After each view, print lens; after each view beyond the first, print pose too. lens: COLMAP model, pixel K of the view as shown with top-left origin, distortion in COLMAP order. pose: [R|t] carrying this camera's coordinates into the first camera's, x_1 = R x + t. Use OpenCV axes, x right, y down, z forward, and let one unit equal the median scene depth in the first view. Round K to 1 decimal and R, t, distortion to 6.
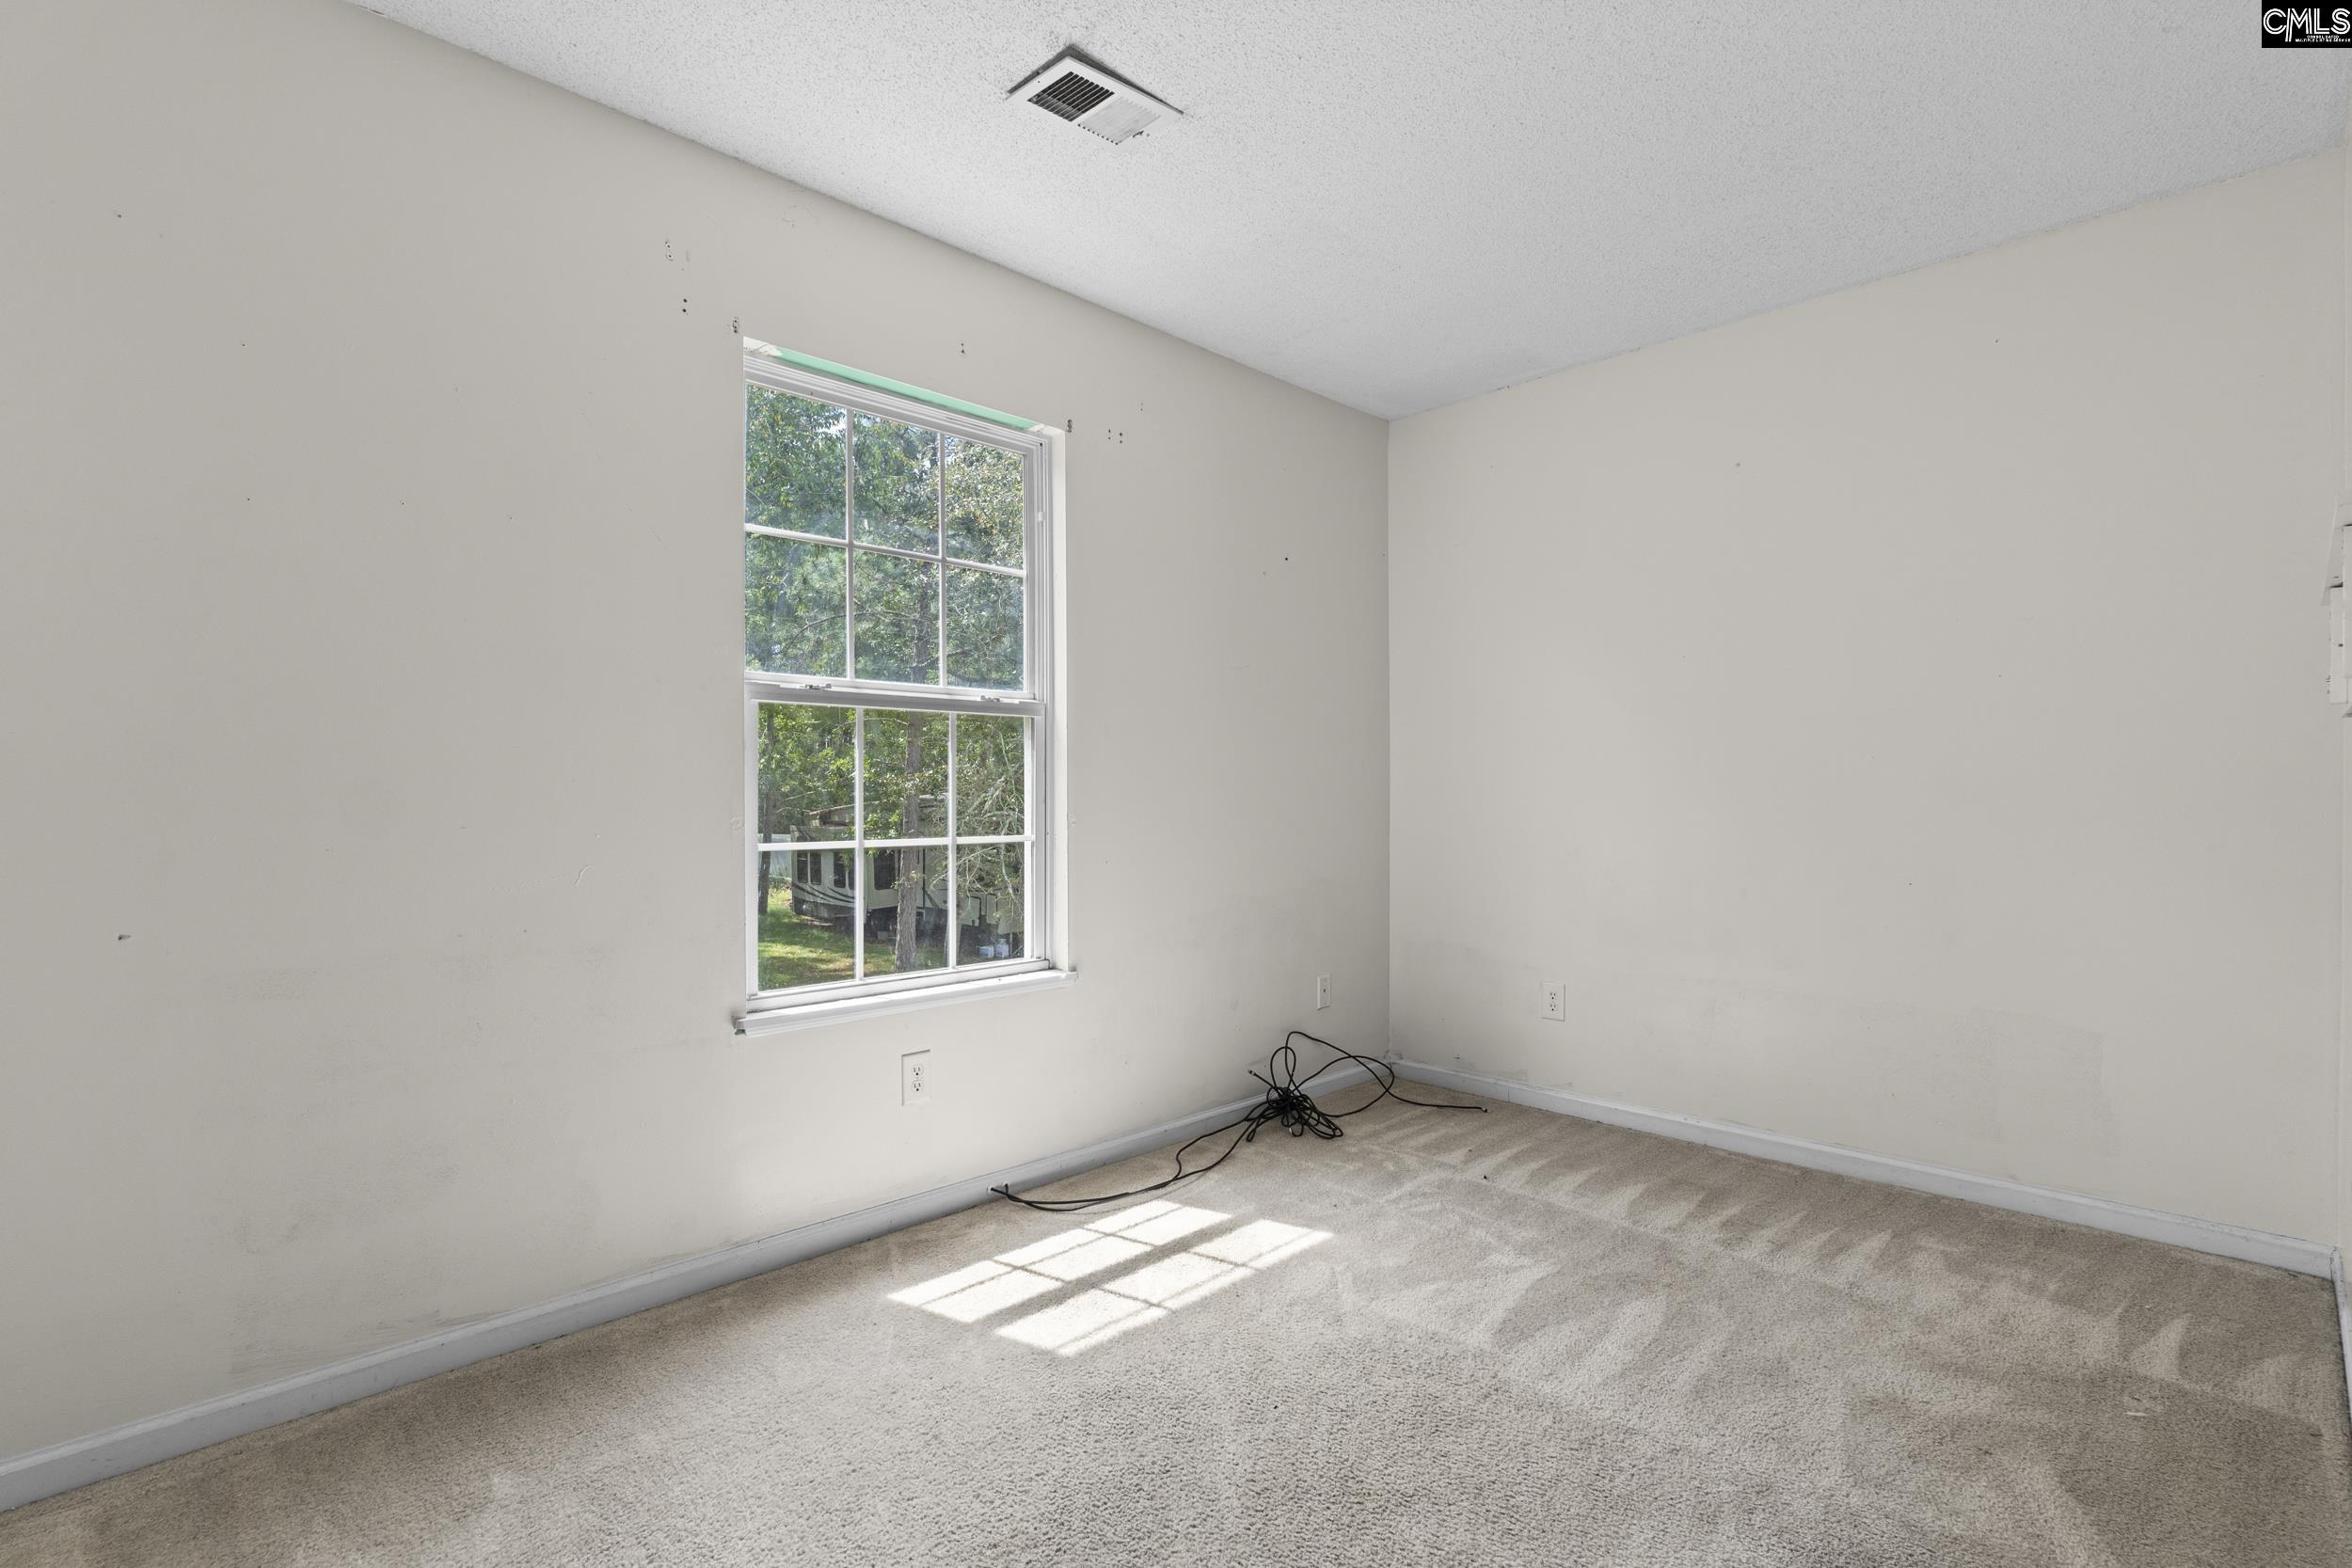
lens RADIAL K [[1130.6, 0, 1176.0], [0, 1130.6, 784.0], [0, 0, 1]] dist [0.000120, -0.000010]
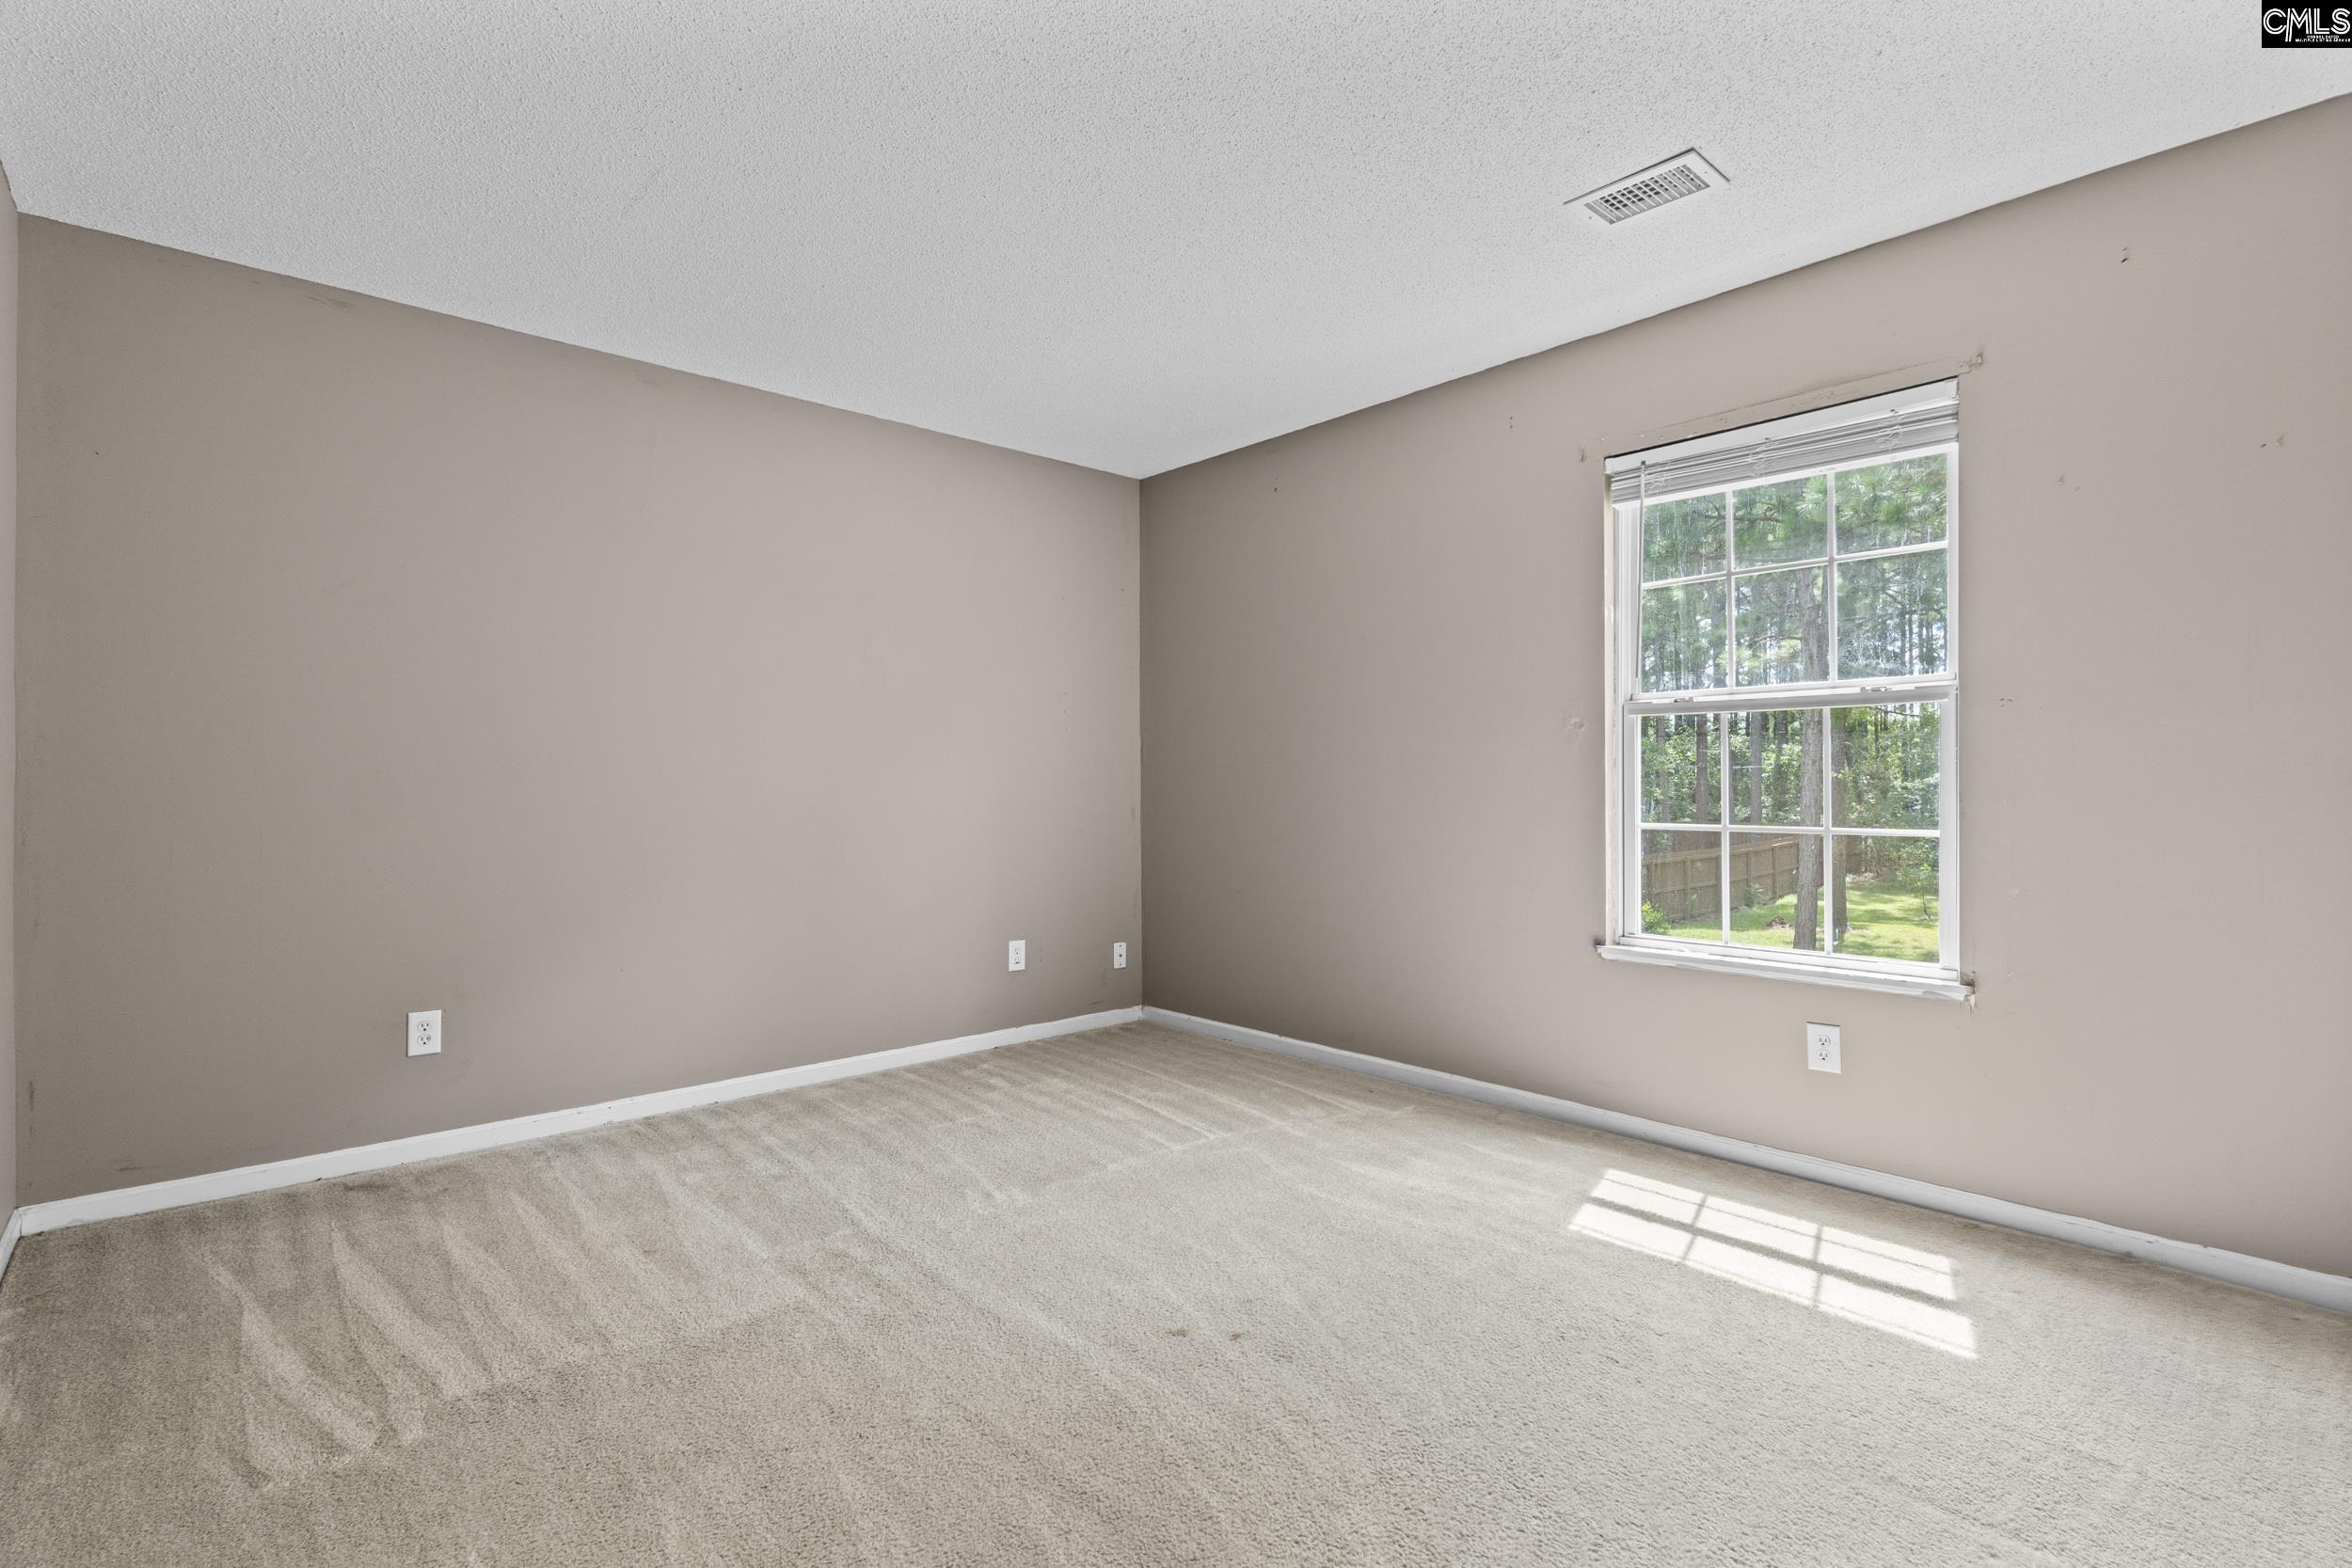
lens RADIAL K [[1094.7, 0, 1176.0], [0, 1094.7, 784.0], [0, 0, 1]] dist [-0.000543, -0.000069]
pose [[-0.012275, 0.012646, -0.999845, 0.932503], [0.003175, 0.999915, 0.012607, -0.010379], [0.999920, -0.003020, -0.012314, 0.472765]]
